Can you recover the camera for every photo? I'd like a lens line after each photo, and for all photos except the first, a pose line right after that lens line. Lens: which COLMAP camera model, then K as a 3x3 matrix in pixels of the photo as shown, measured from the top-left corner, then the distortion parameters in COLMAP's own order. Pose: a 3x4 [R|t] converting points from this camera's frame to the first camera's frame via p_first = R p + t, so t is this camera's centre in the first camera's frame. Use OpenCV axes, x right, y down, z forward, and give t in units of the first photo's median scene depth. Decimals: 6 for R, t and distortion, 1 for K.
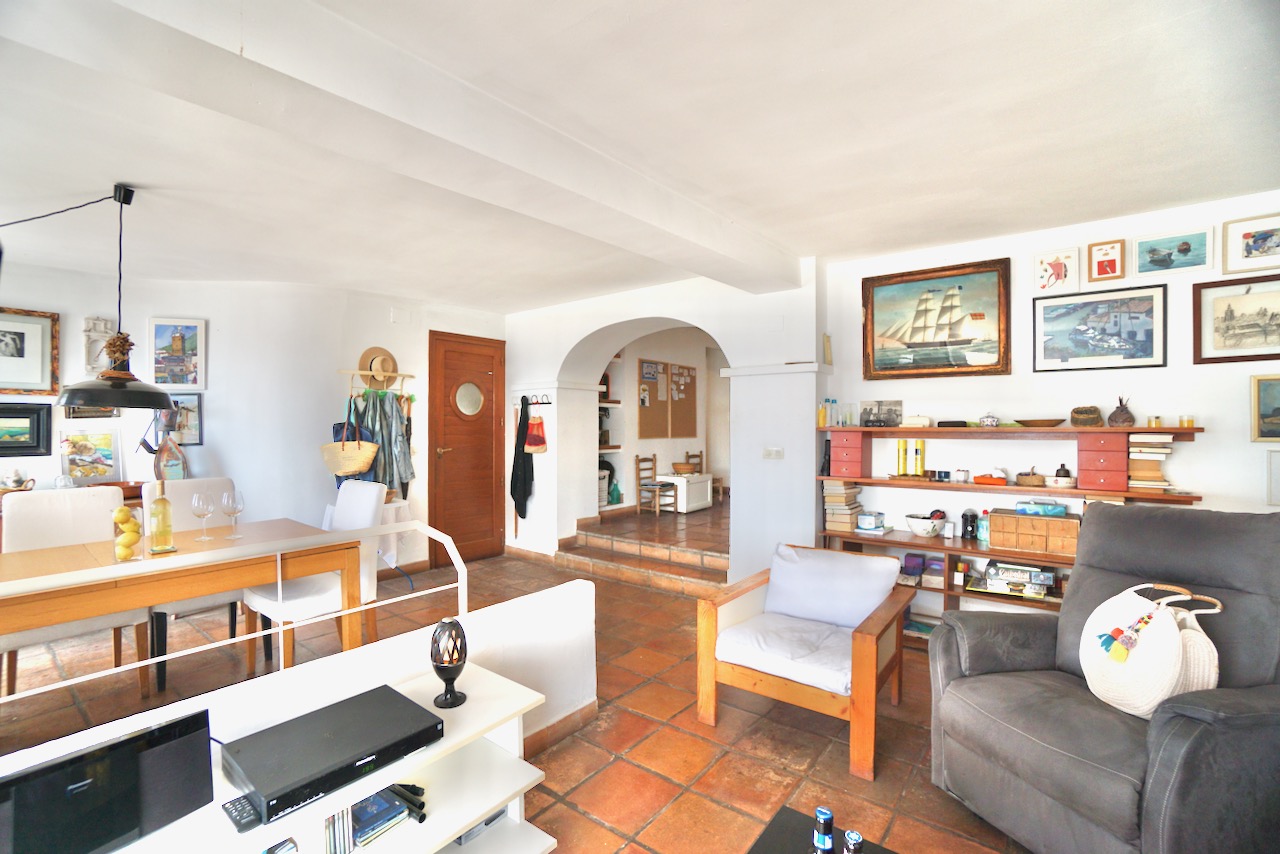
lens RADIAL K [[577.6, 0, 640.0], [0, 577.6, 427.0], [0, 0, 1]] dist [-0.001597, -0.000106]
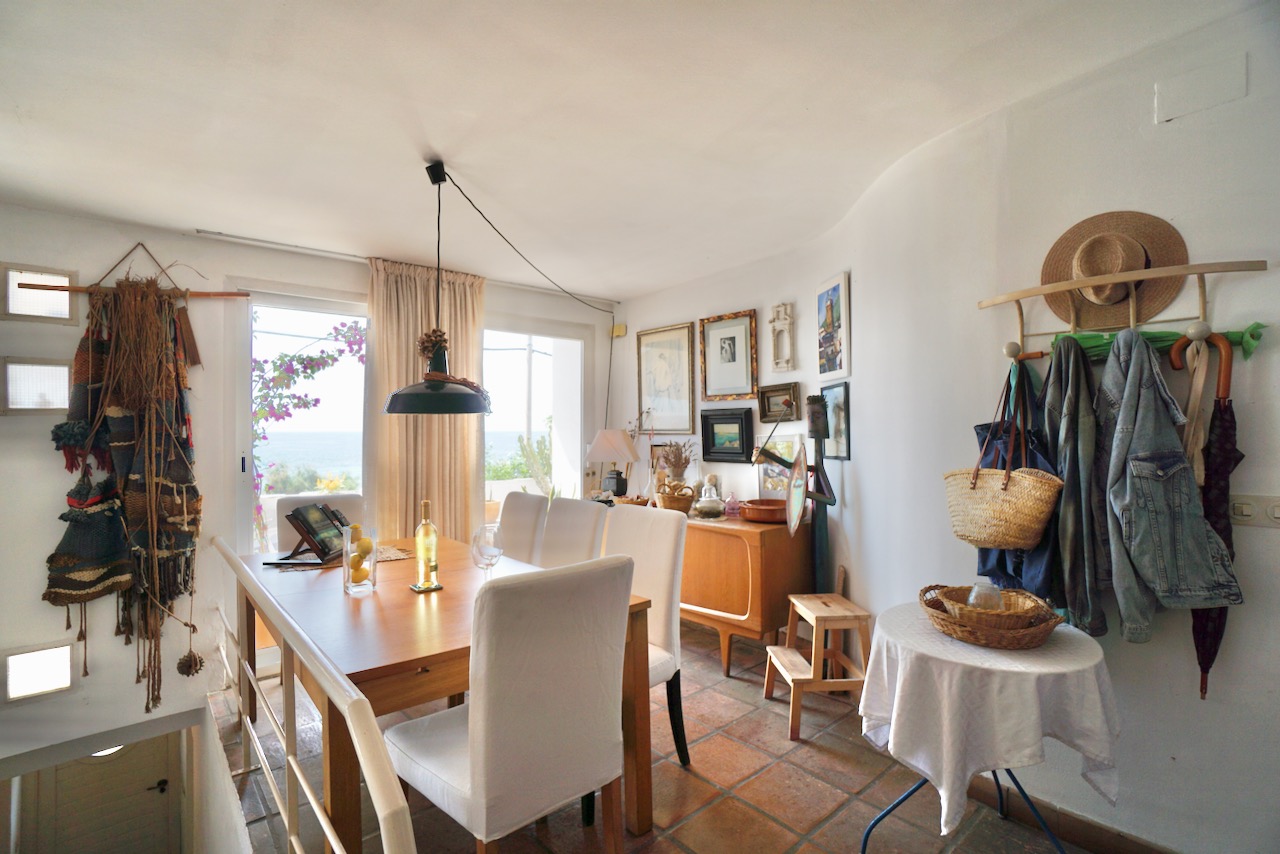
lens RADIAL K [[614.3, 0, 640.0], [0, 614.3, 427.0], [0, 0, 1]] dist [-0.001466, -0.000120]
pose [[-0.230651, -0.004886, -0.973024, -0.017573], [0.003997, 0.999974, -0.005969, -0.003817], [0.973028, -0.005265, -0.230626, 1.001366]]
